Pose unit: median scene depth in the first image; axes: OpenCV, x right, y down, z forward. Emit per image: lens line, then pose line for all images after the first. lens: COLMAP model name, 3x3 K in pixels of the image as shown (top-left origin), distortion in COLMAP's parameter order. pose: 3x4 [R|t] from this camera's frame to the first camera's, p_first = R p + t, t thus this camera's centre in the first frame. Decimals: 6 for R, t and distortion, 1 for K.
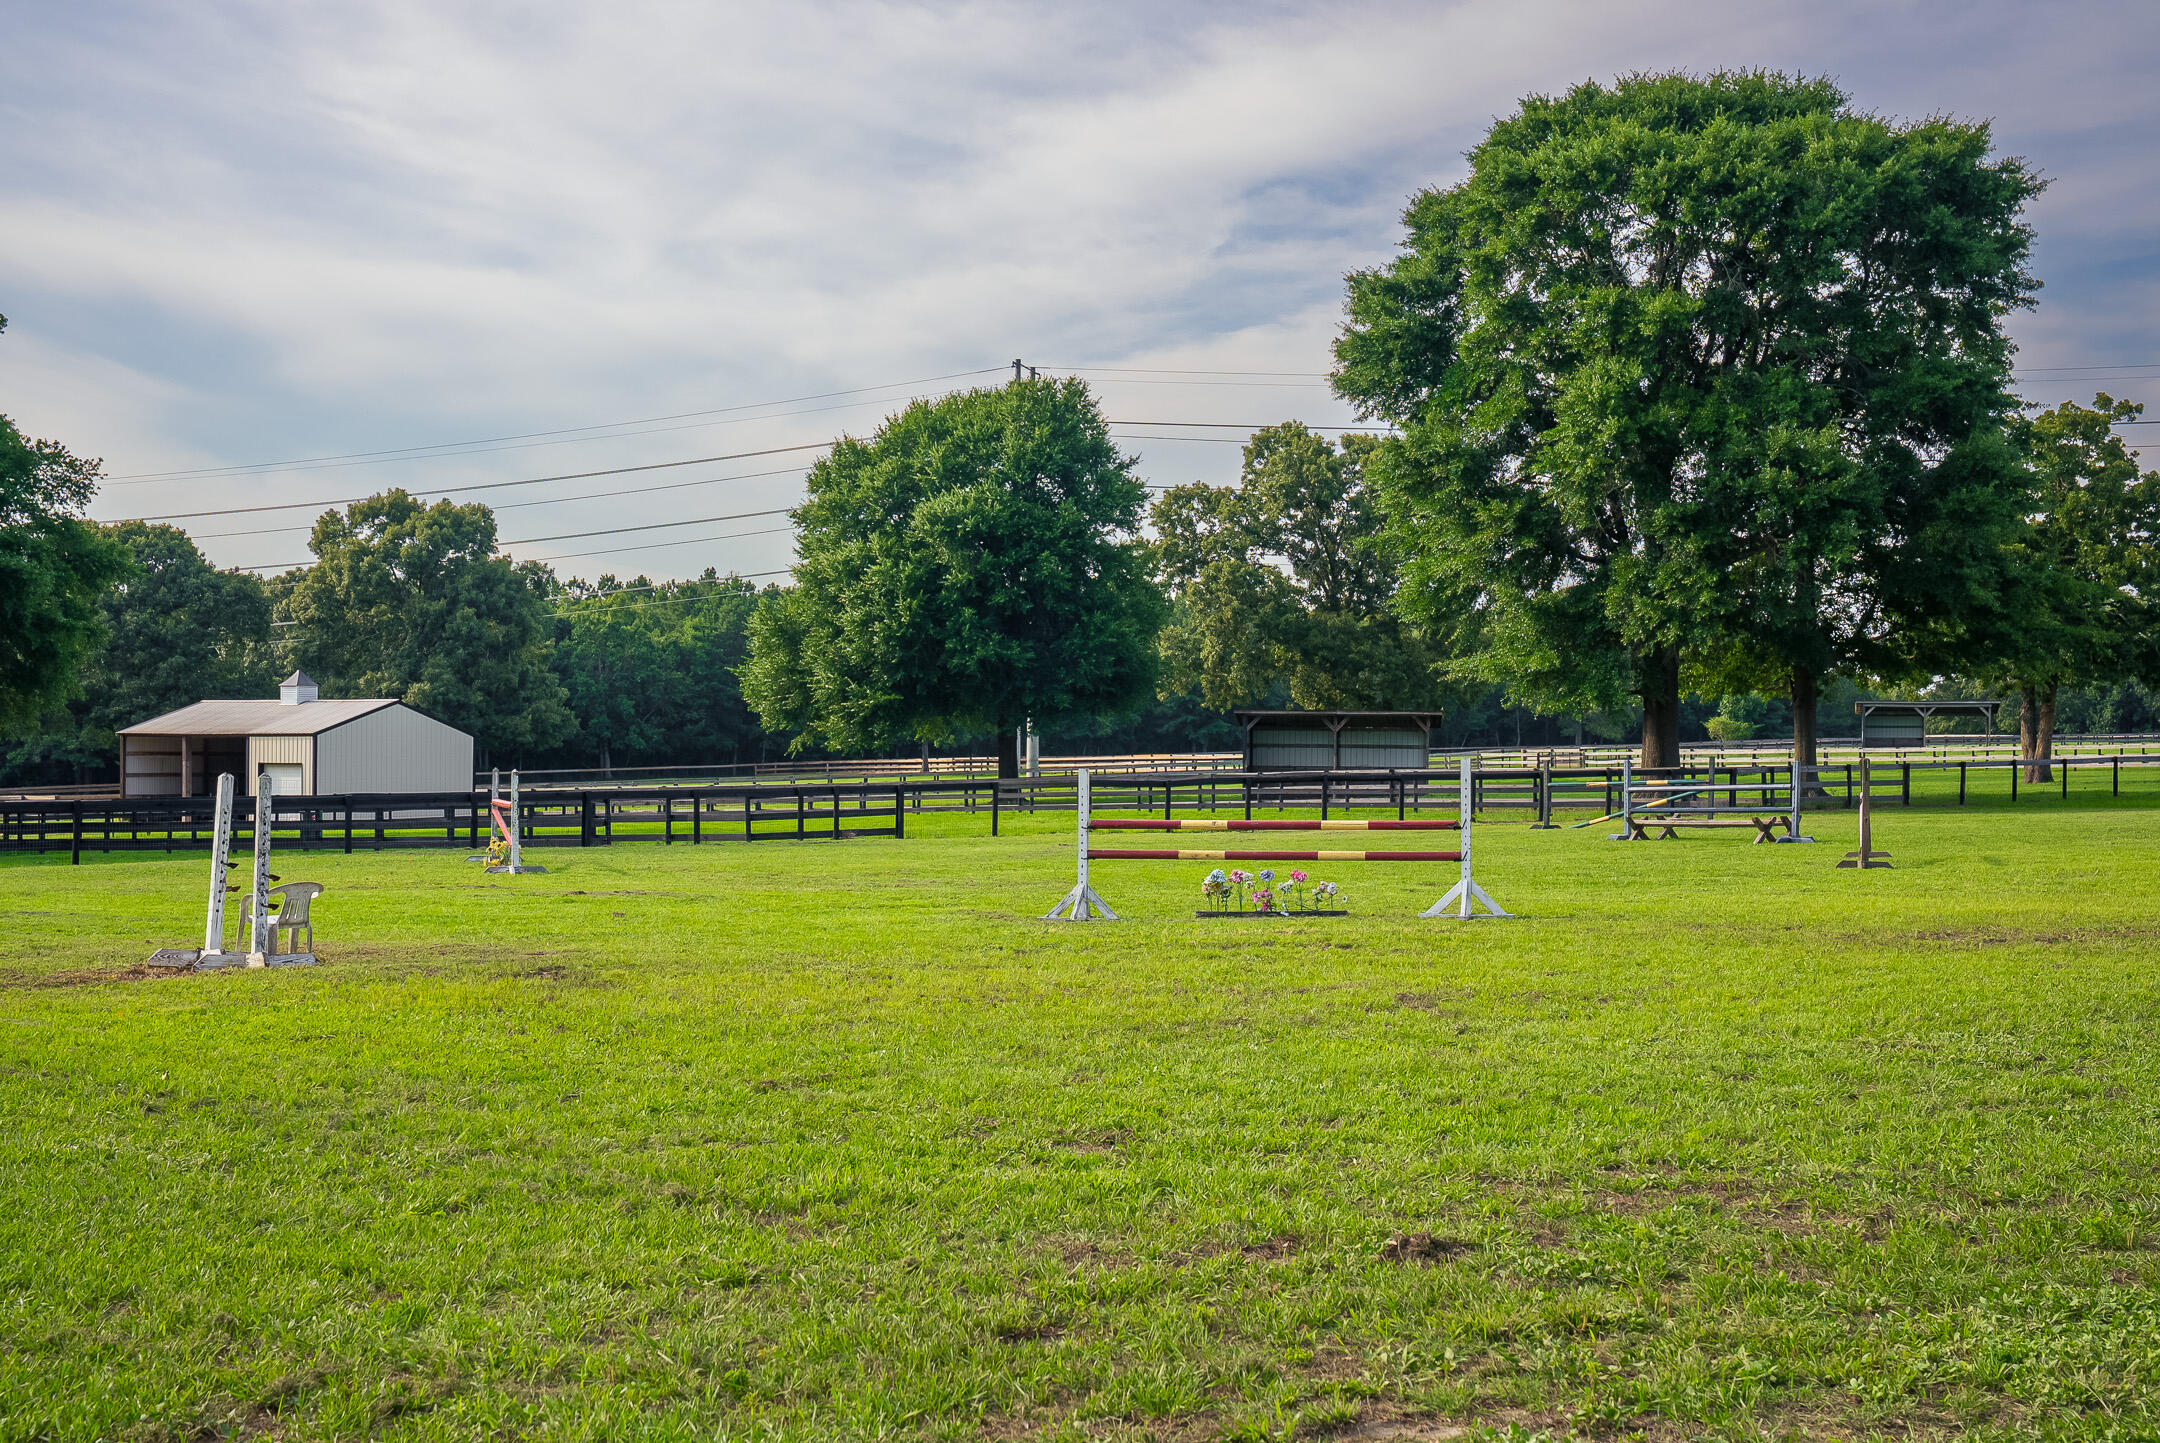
lens RADIAL K [[2891.5, 0, 1077.7], [0, 2891.5, 768.1], [0, 0, 1]] dist [0.168357, 0.037190]
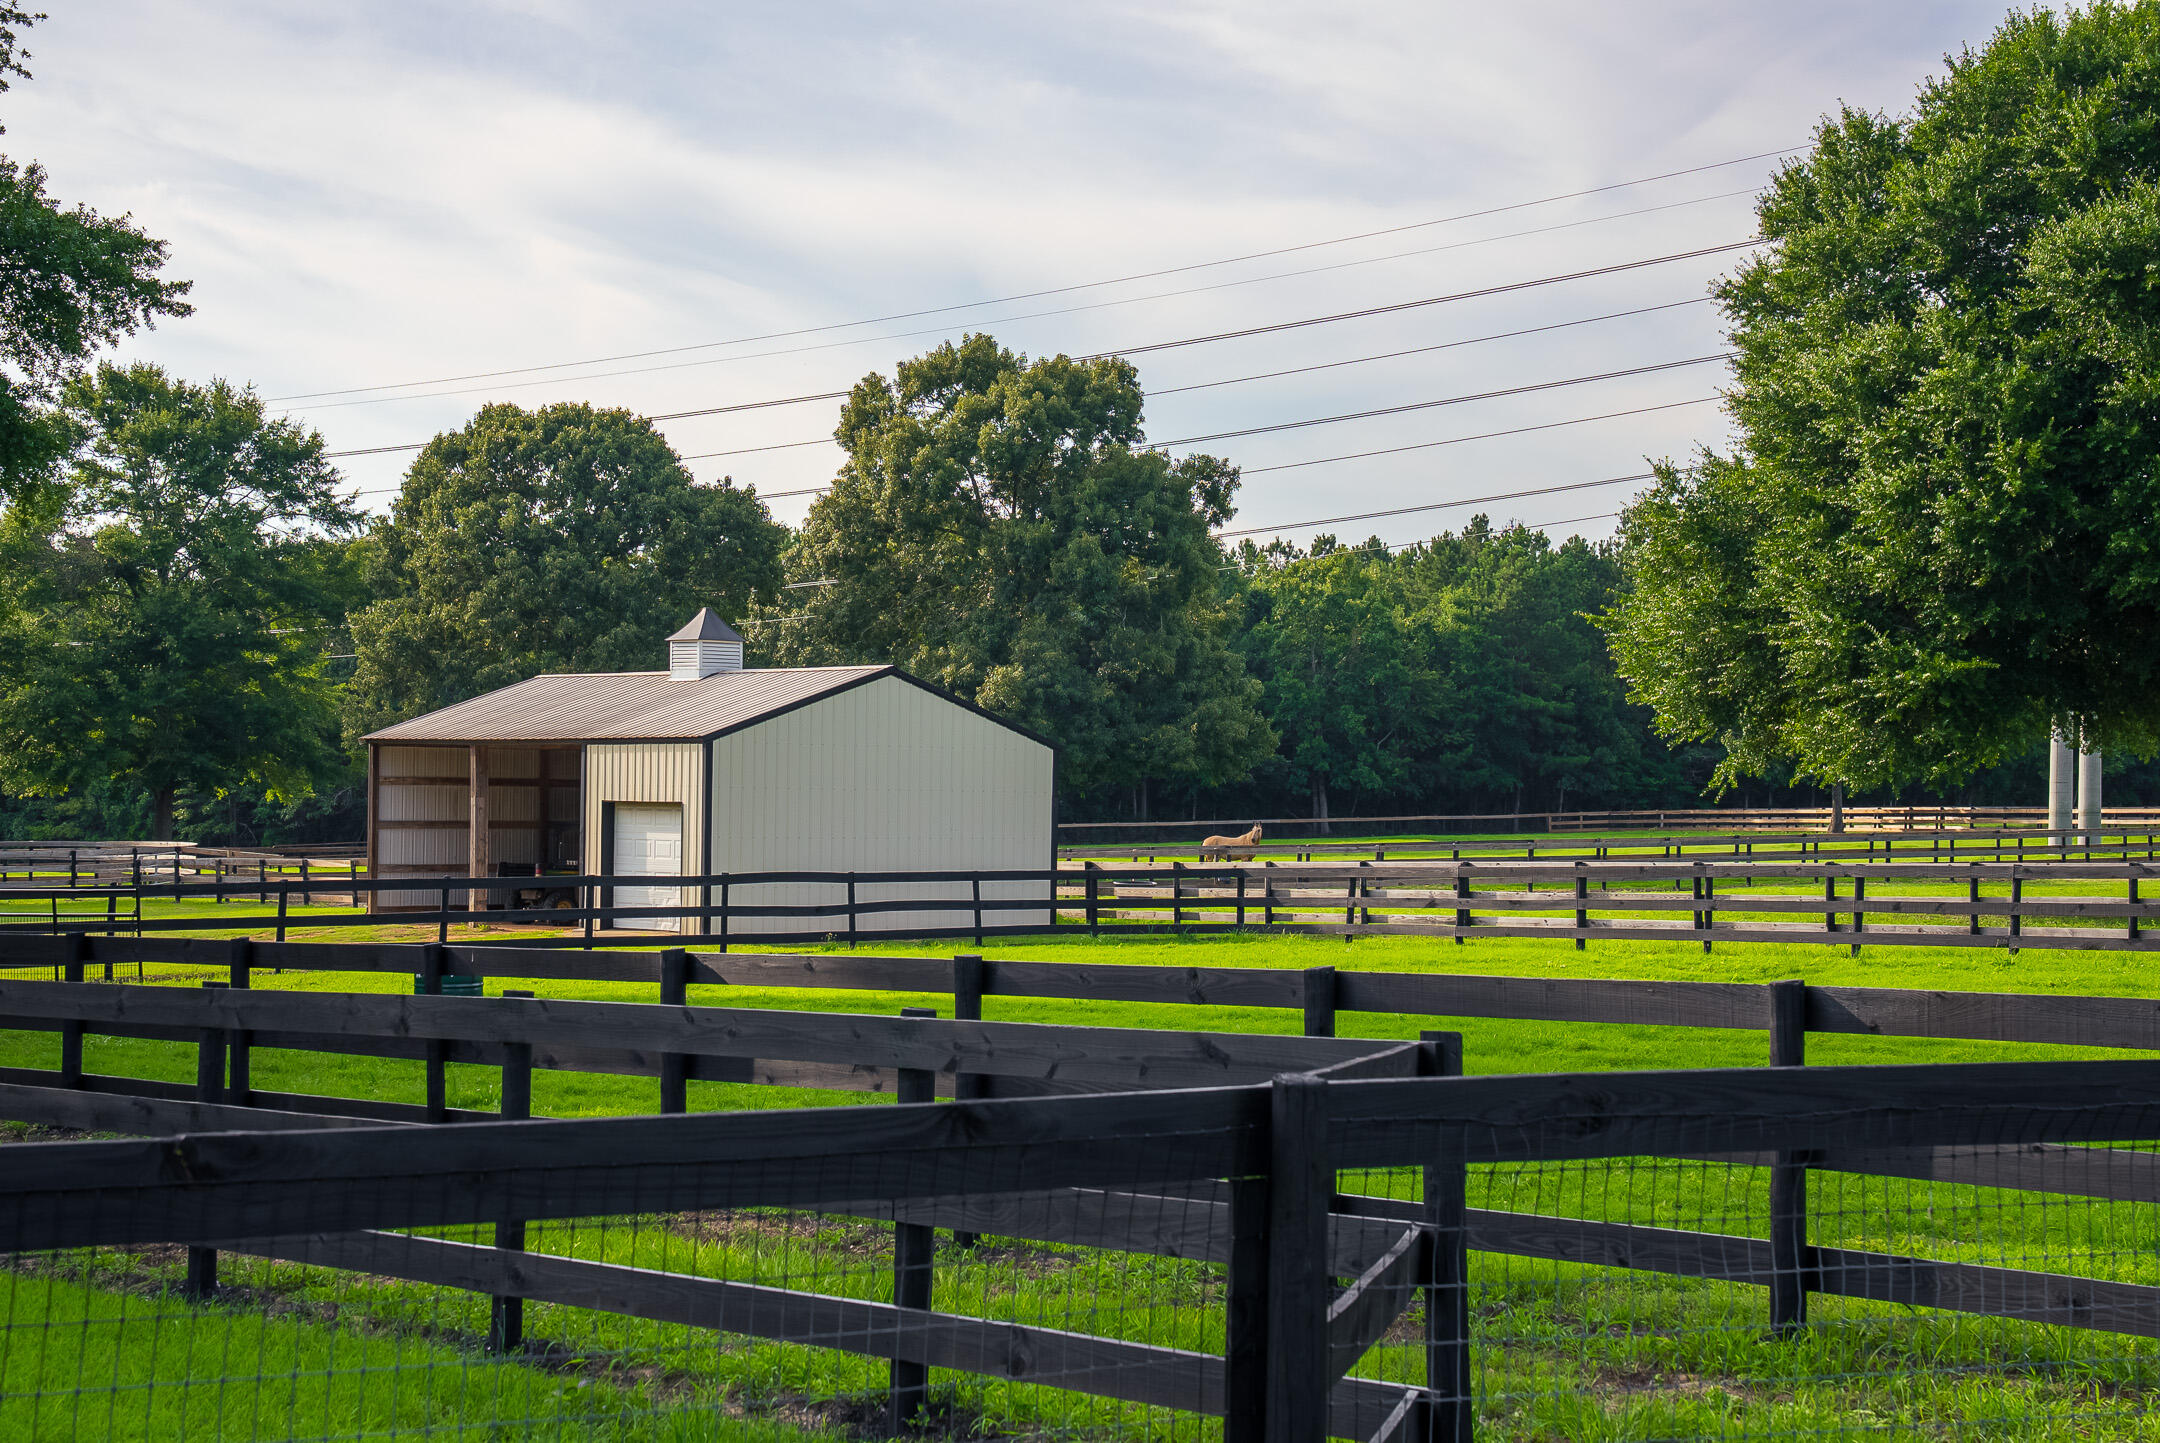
lens RADIAL K [[3432.7, 0, 1080.0], [0, 3432.7, 721.5], [0, 0, 1]] dist [0.135755, 0.004041]
pose [[0.973790, 0.003332, -0.227426, -0.058288], [-0.009769, 0.999583, -0.027182, -0.000209], [0.227240, 0.028691, 0.973416, 0.345951]]
